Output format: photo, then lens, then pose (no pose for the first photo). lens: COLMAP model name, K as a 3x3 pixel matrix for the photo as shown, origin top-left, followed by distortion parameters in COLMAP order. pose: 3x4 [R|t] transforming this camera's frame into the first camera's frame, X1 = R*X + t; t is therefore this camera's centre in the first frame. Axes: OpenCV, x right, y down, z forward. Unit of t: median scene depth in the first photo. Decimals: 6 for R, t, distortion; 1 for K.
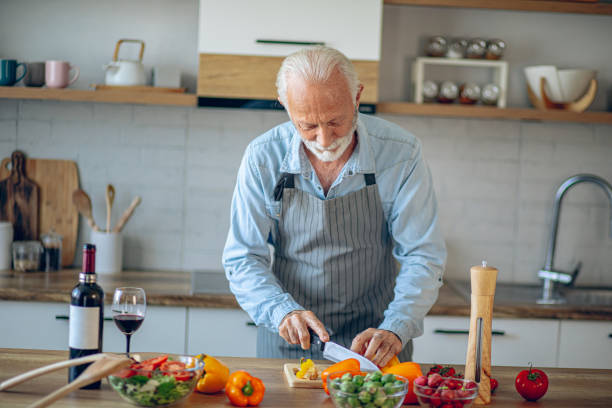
lens RADIAL K [[1517.9, 0, 306.0], [0, 1517.9, 204.0], [0, 0, 1]] dist [-0.012377, -0.790692]
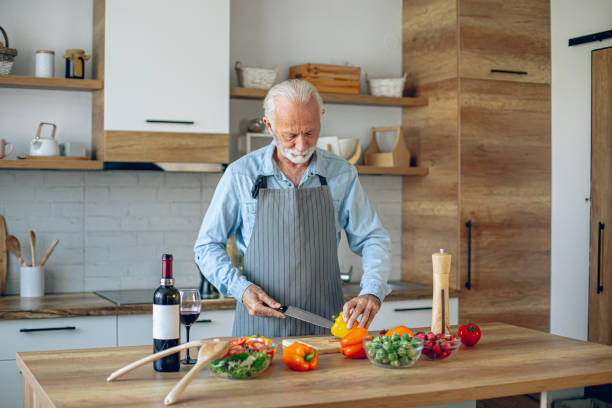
lens RADIAL K [[907.7, 0, 306.0], [0, 907.7, 204.0], [0, 0, 1]] dist [-0.060098, -0.168215]
pose [[0.929749, -0.044610, 0.365483, -0.212992], [0.067148, 0.996530, -0.049183, 0.020516], [-0.362020, 0.070269, 0.929518, 0.186132]]
